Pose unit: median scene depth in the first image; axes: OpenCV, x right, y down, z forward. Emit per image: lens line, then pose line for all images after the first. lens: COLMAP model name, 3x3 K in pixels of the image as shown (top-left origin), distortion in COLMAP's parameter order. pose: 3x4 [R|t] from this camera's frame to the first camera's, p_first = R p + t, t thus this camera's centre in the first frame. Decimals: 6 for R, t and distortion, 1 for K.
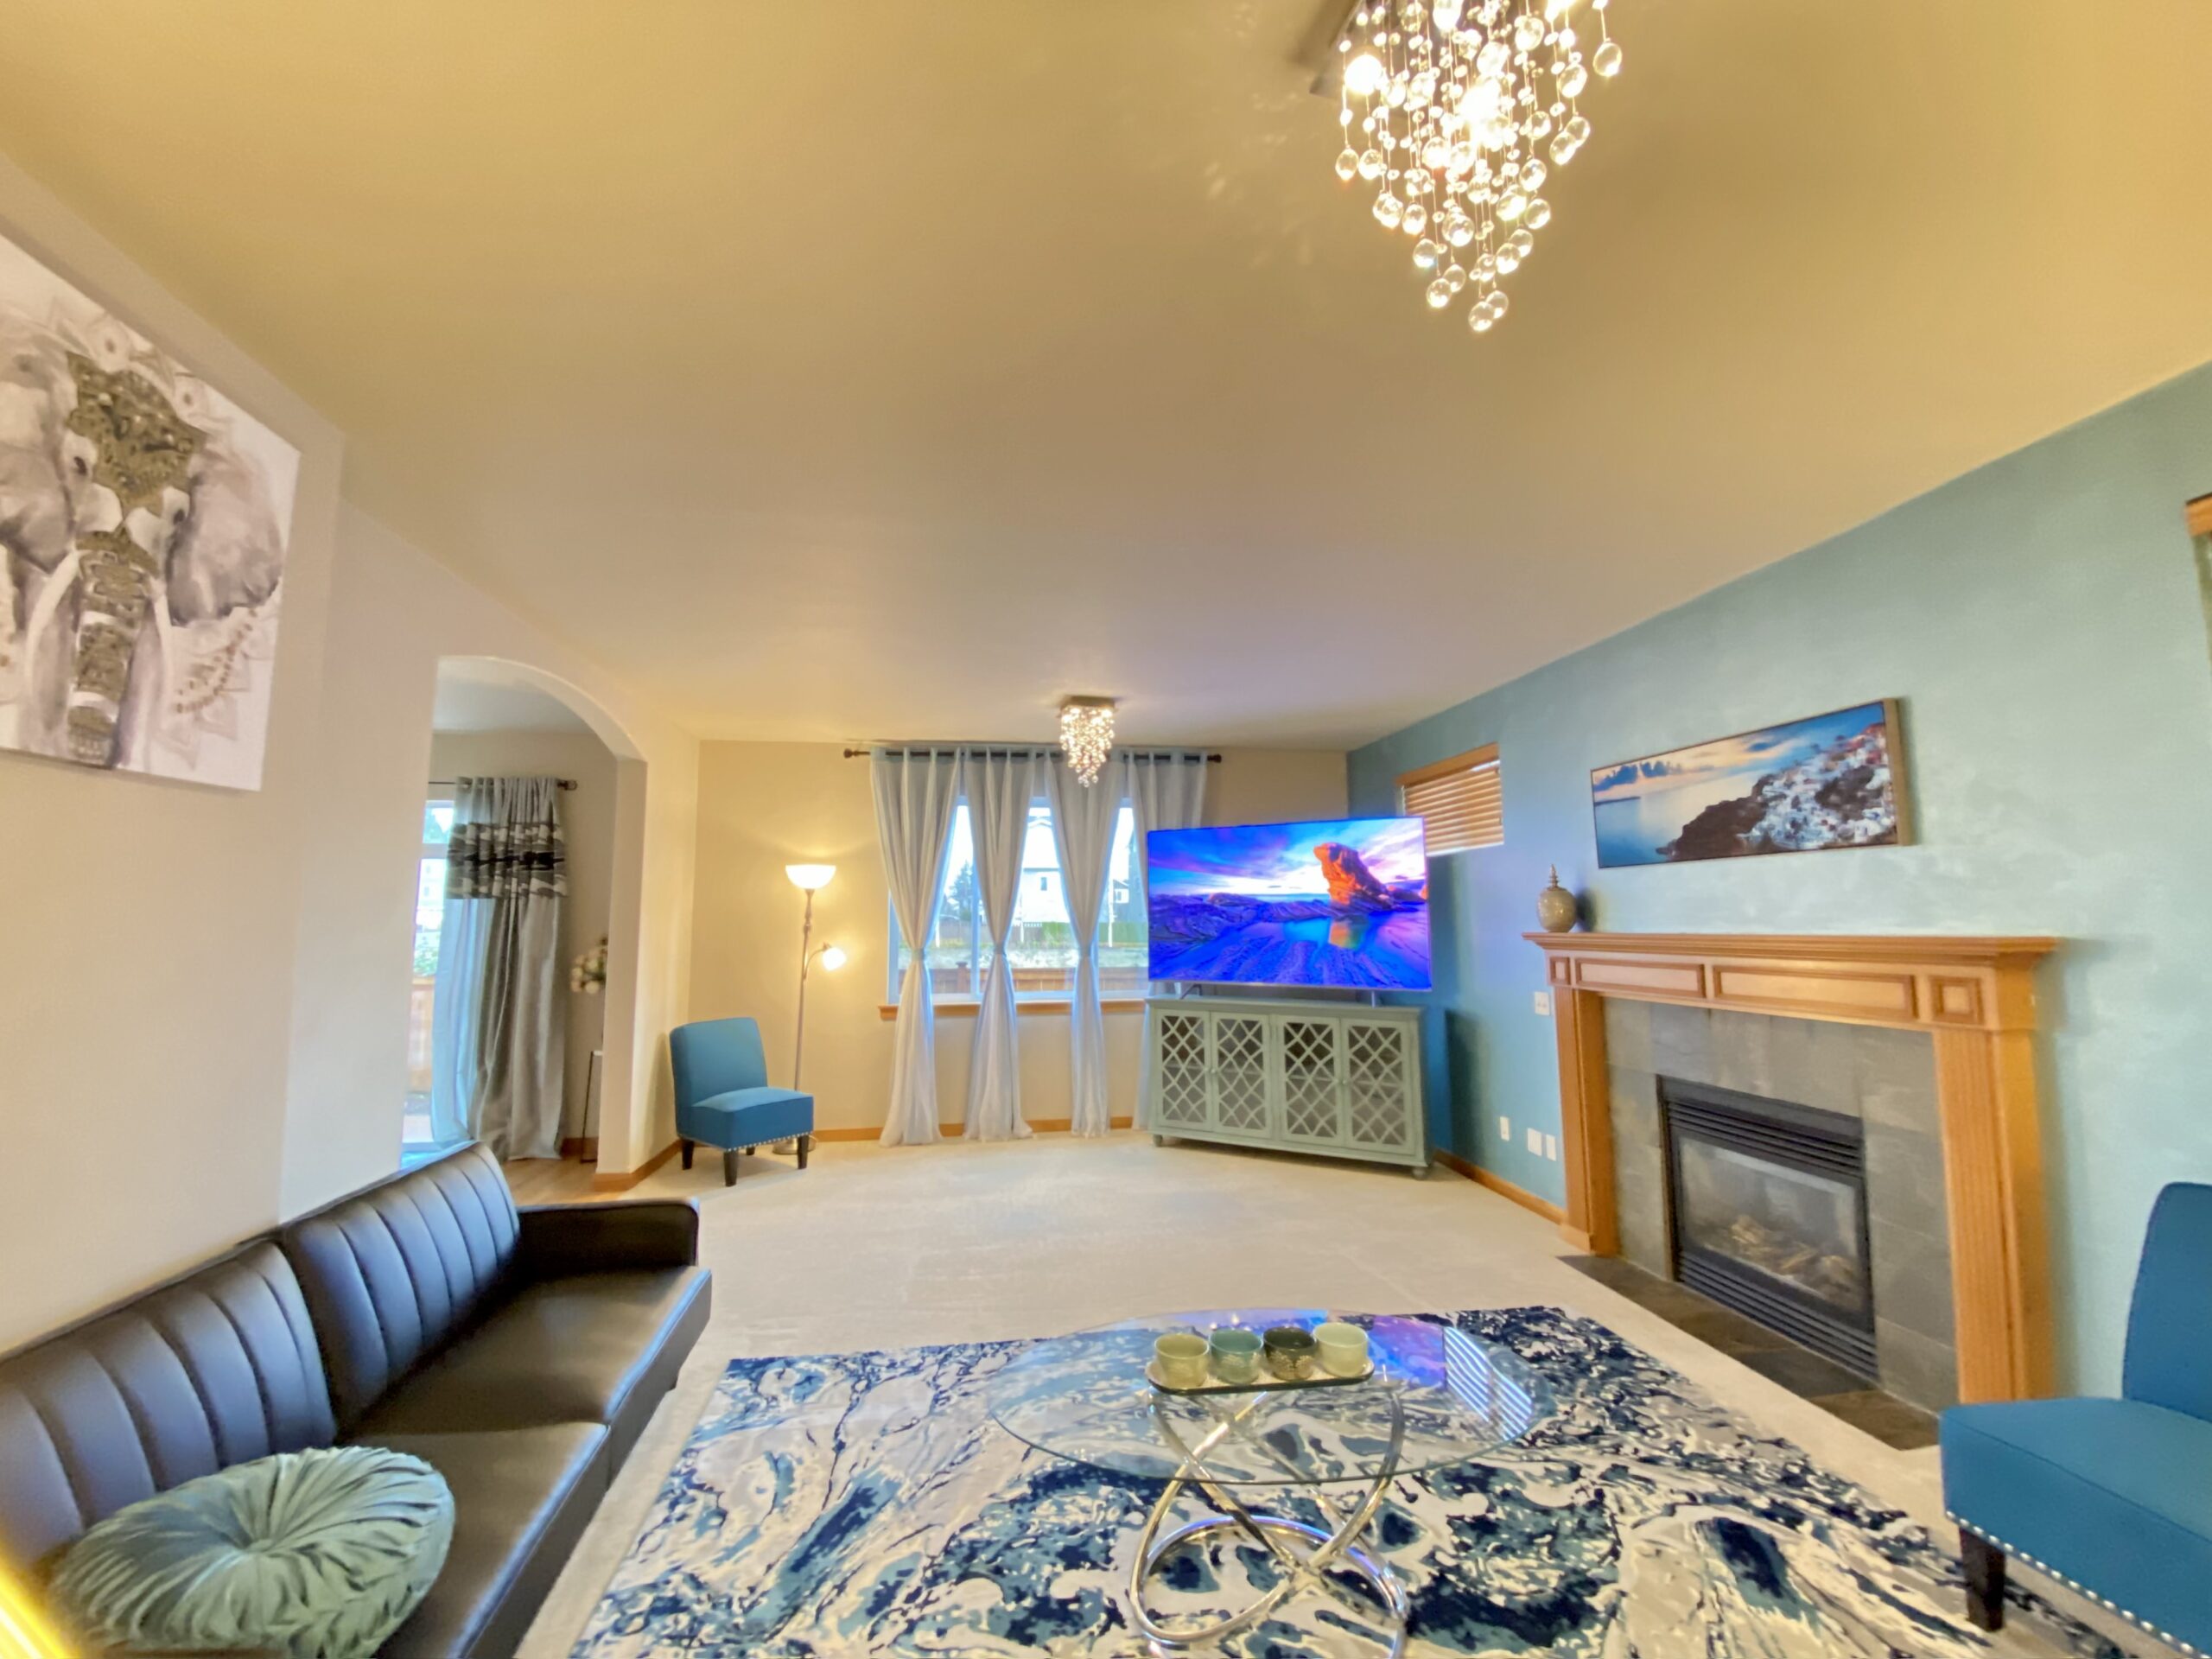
lens RADIAL K [[904.6, 0, 1091.6], [0, 904.6, 821.3], [0, 0, 1]] dist [0.030828, -0.023239]
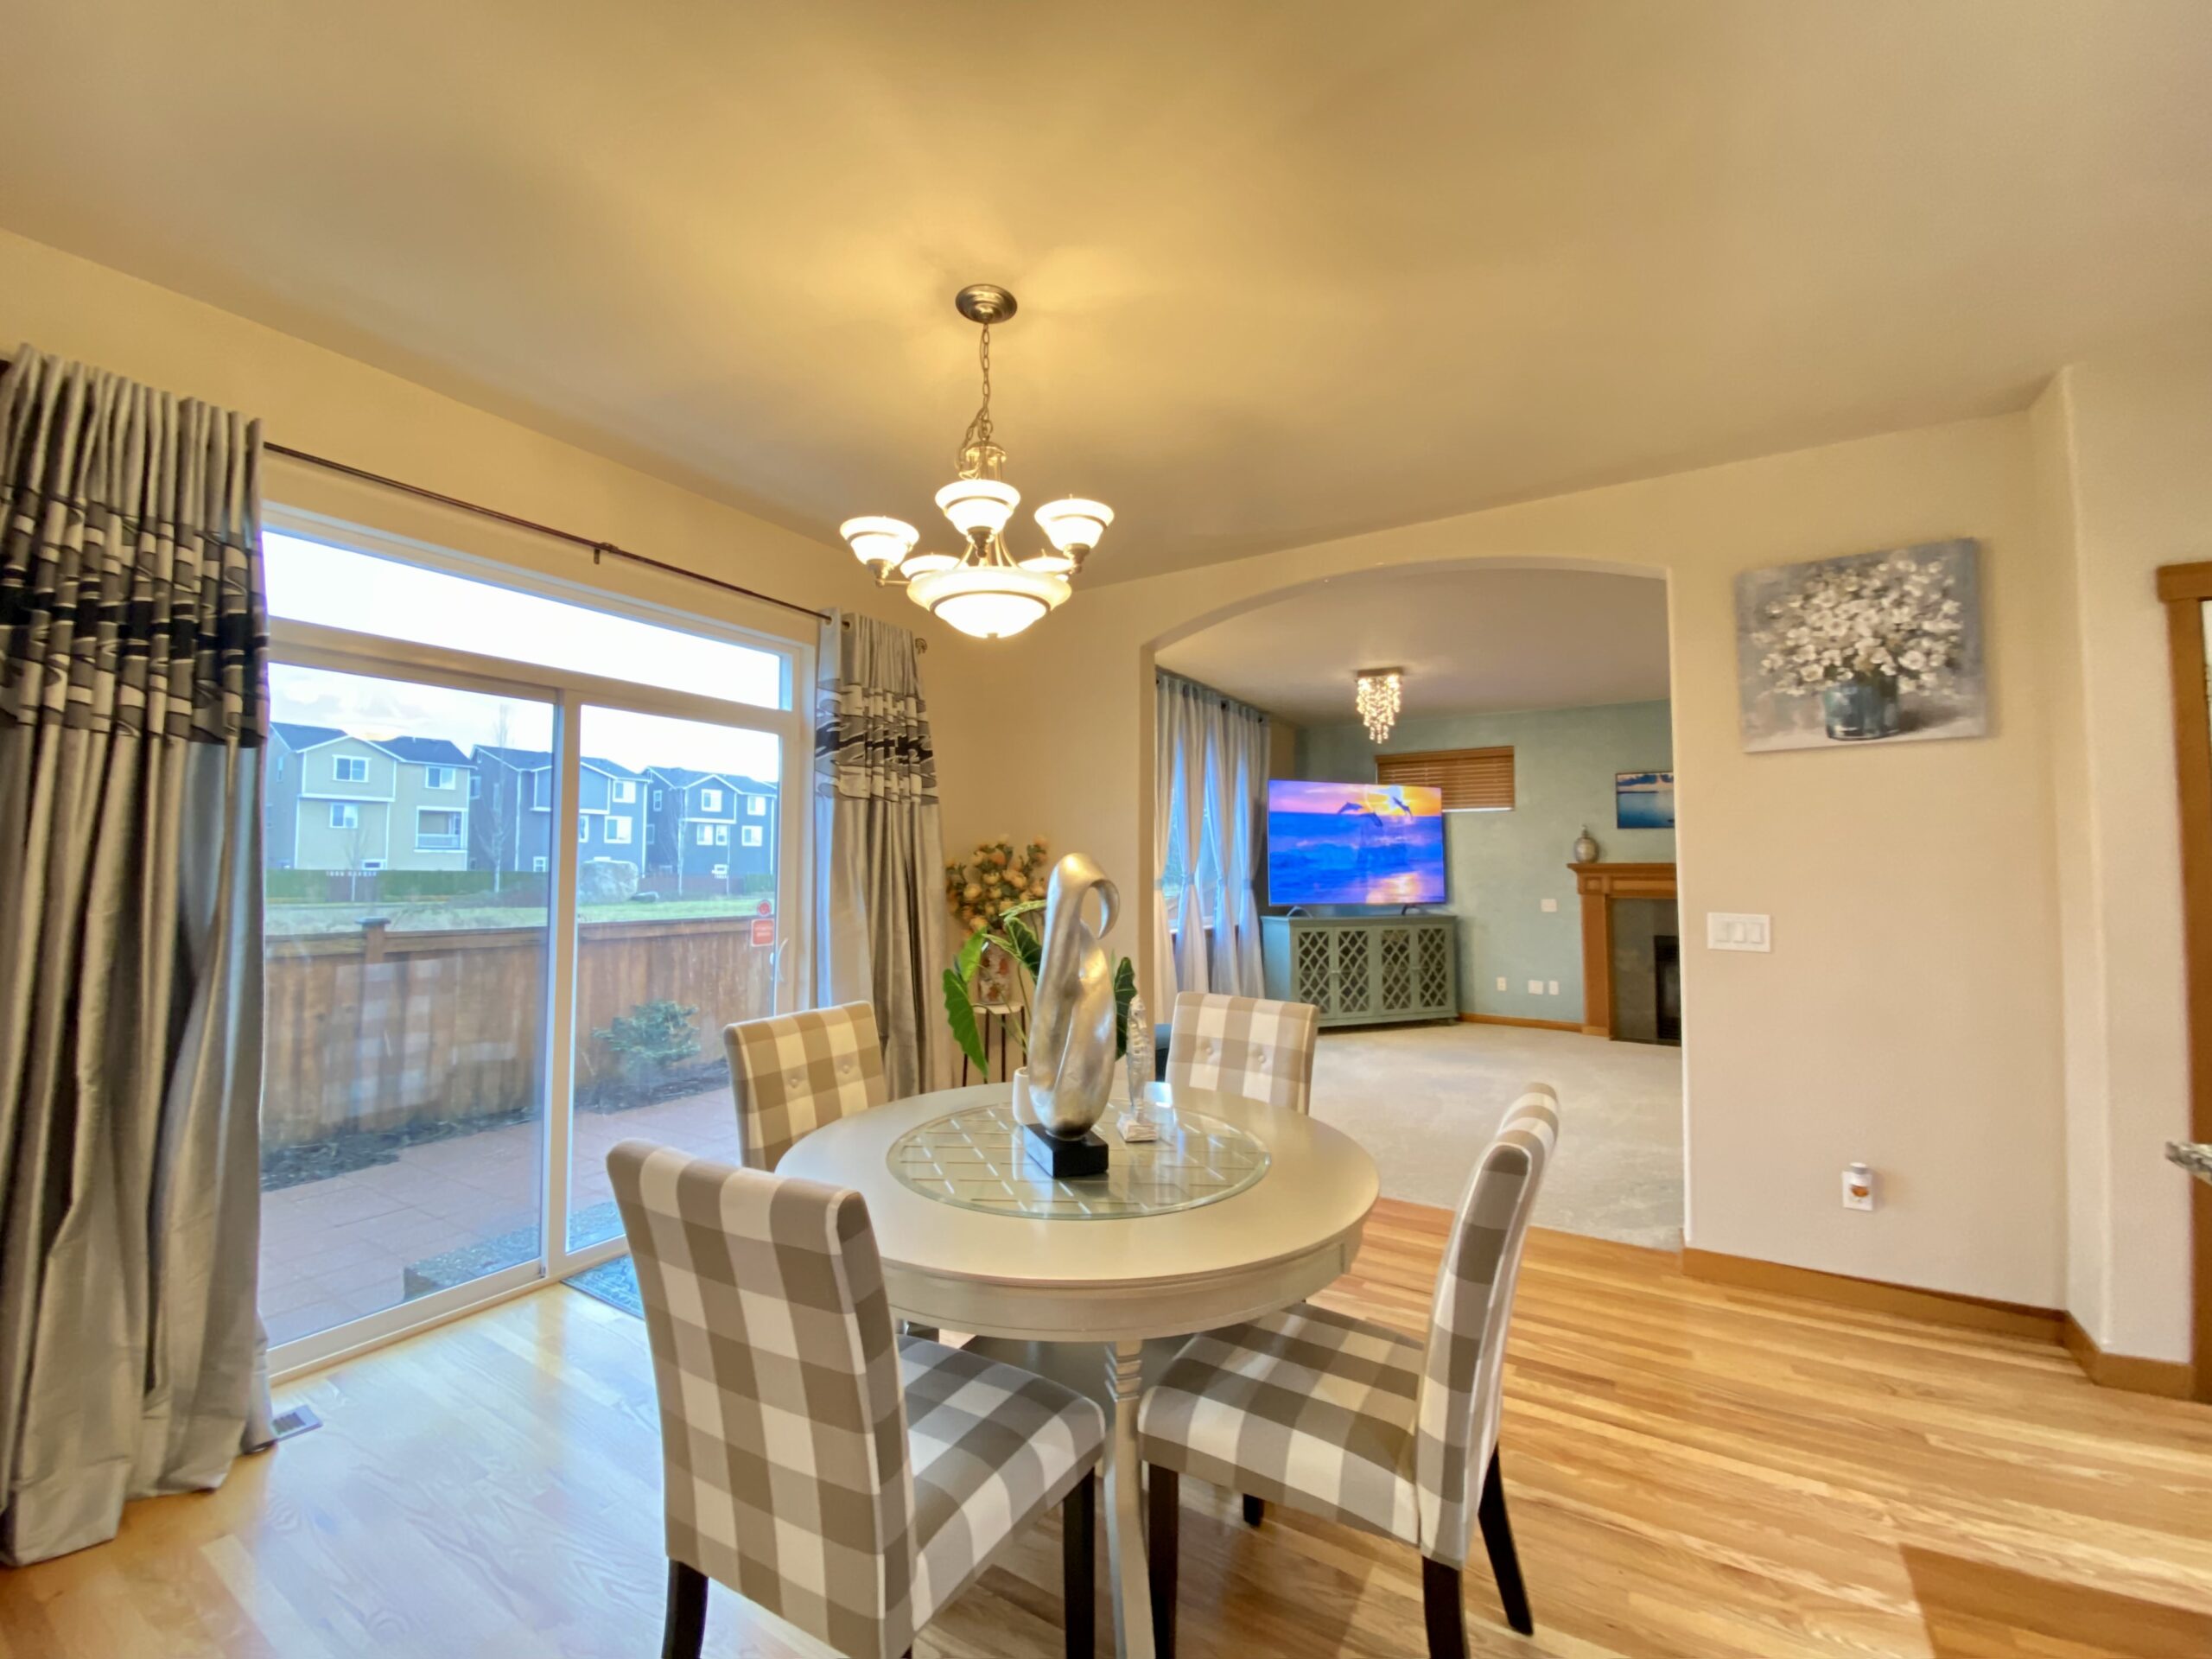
lens RADIAL K [[878.2, 0, 1103.9], [0, 878.2, 828.9], [0, 0, 1]] dist [0.019312, -0.021020]
pose [[0.644946, 0.042015, 0.763072, -1.930859], [-0.087932, 0.995936, 0.019483, 0.144978], [-0.759153, -0.079664, 0.646019, 0.855749]]
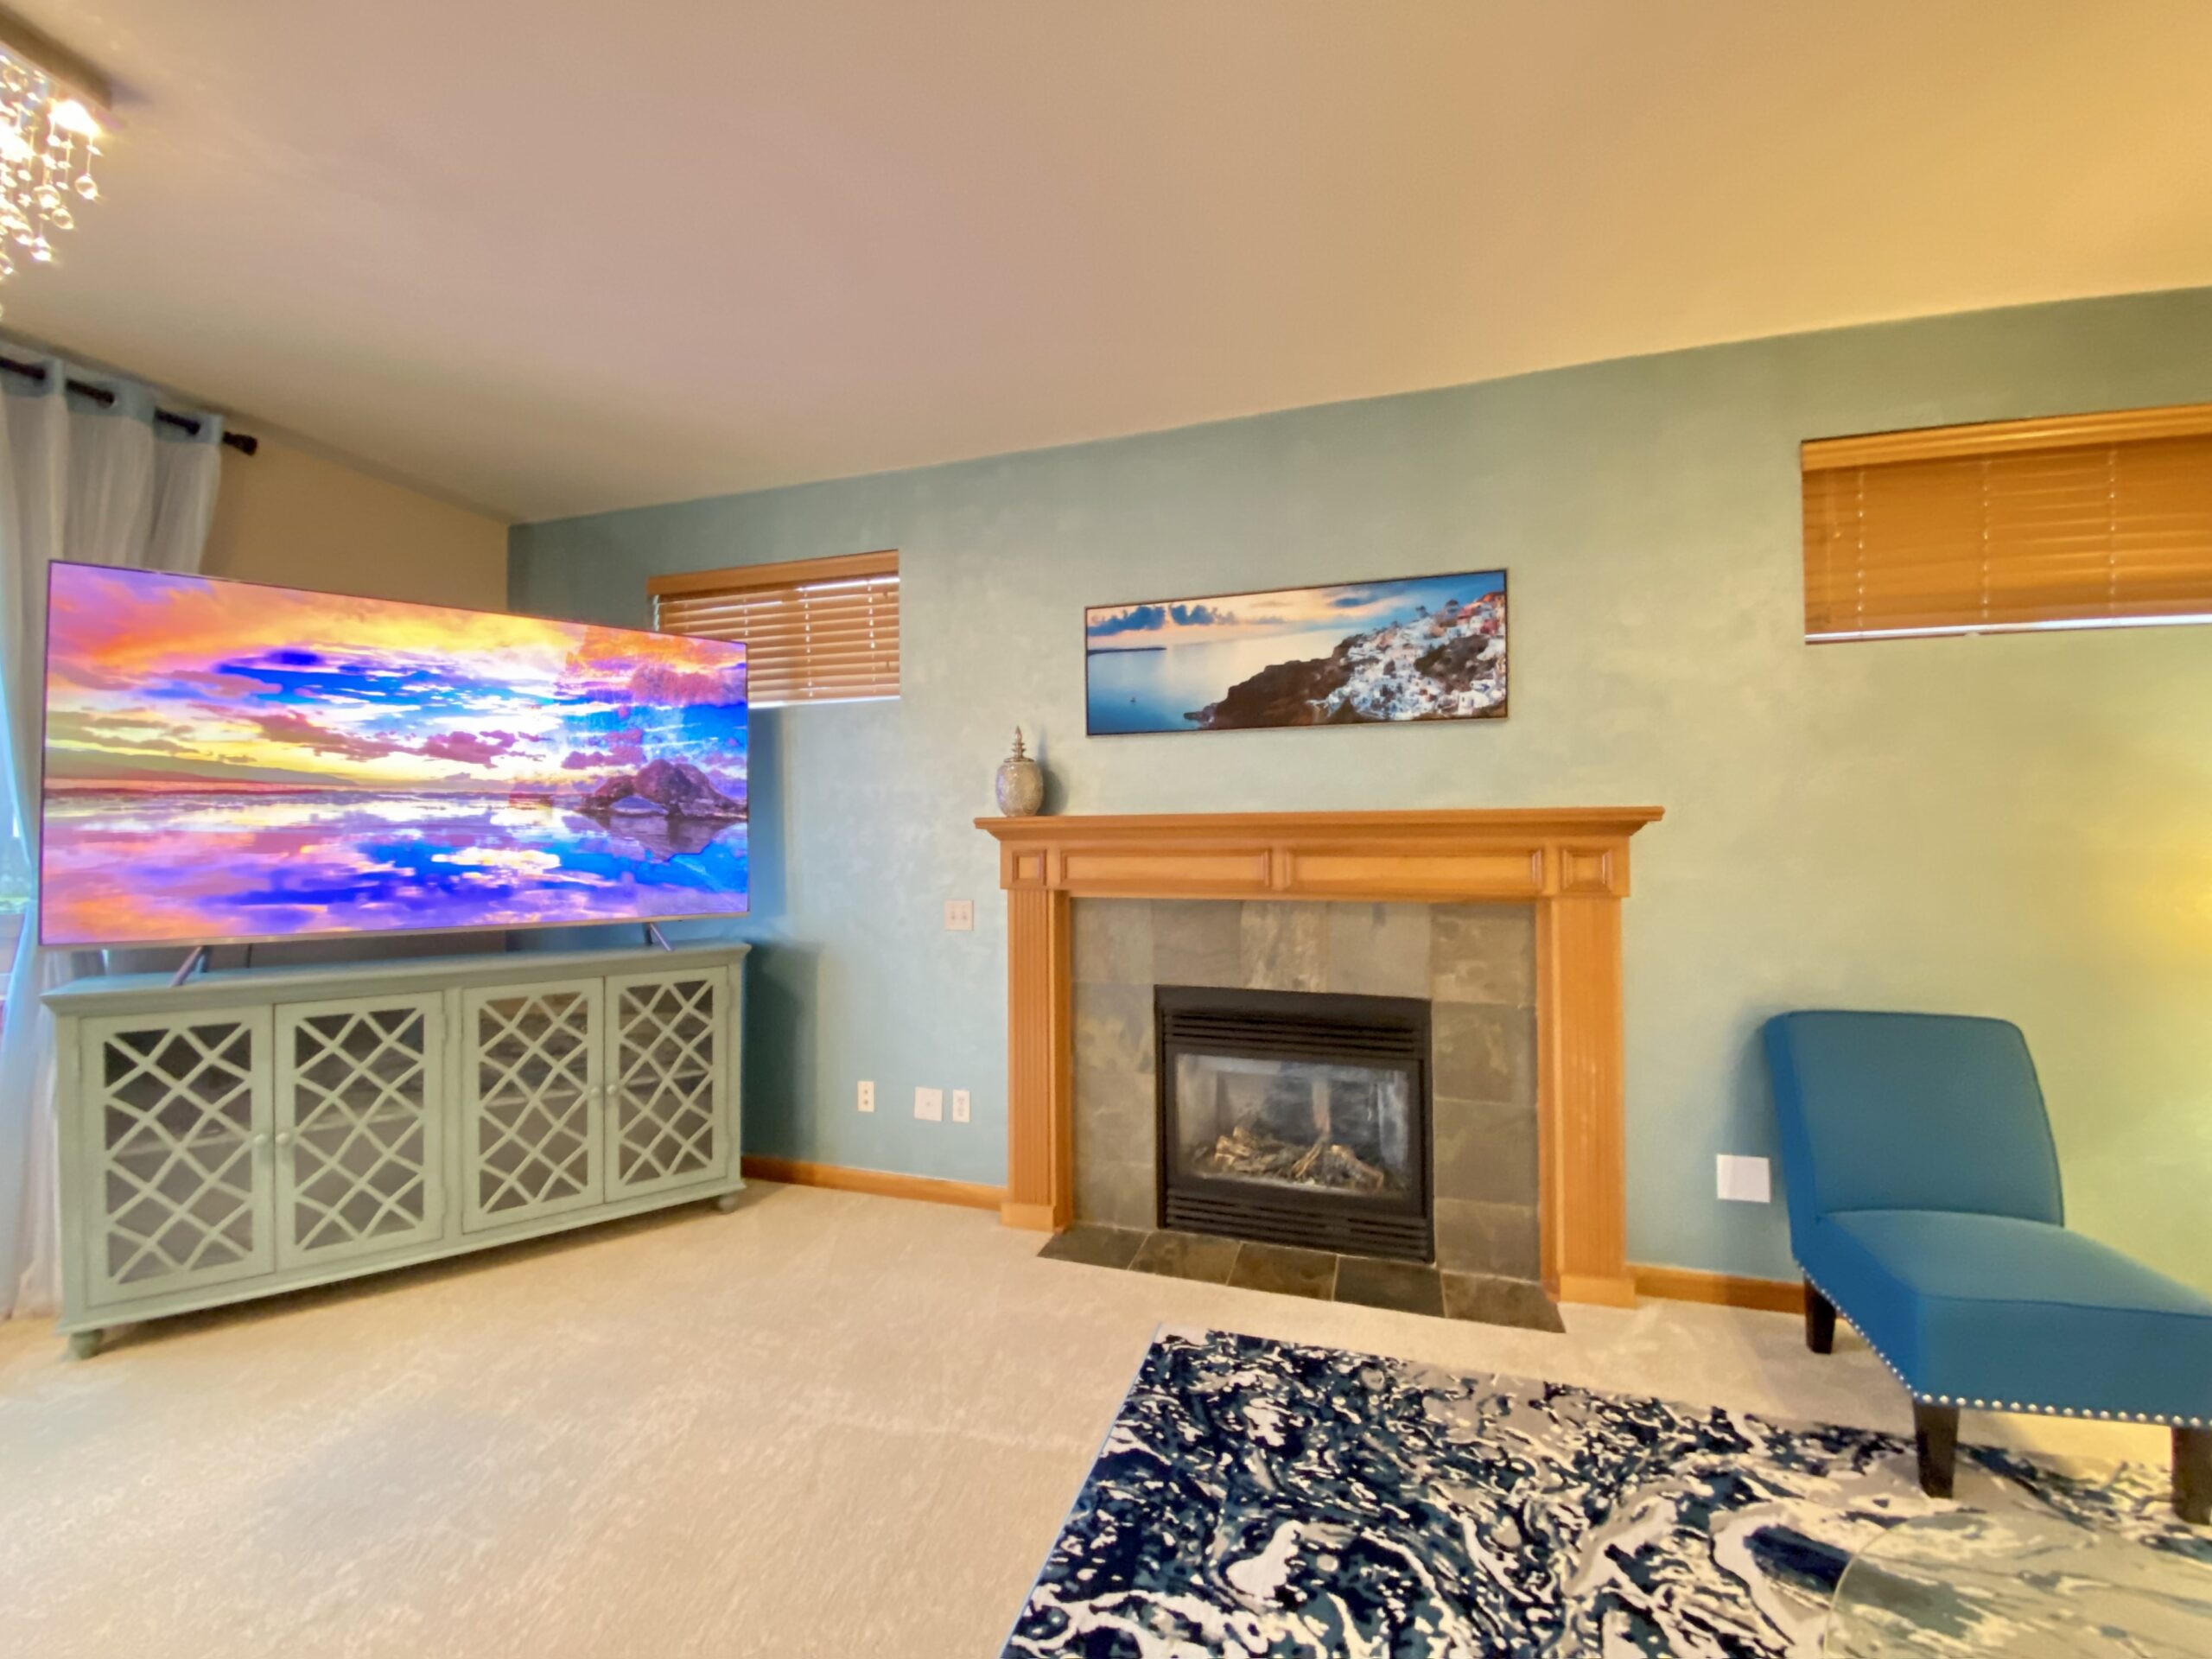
lens RADIAL K [[900.4, 0, 1095.3], [0, 900.4, 820.3], [0, 0, 1]] dist [0.023198, -0.022034]
pose [[0.433714, 0.018936, 0.900851, -0.169953], [-0.093925, 0.995283, 0.024299, 0.138900], [-0.896142, -0.095151, 0.433447, 0.874577]]
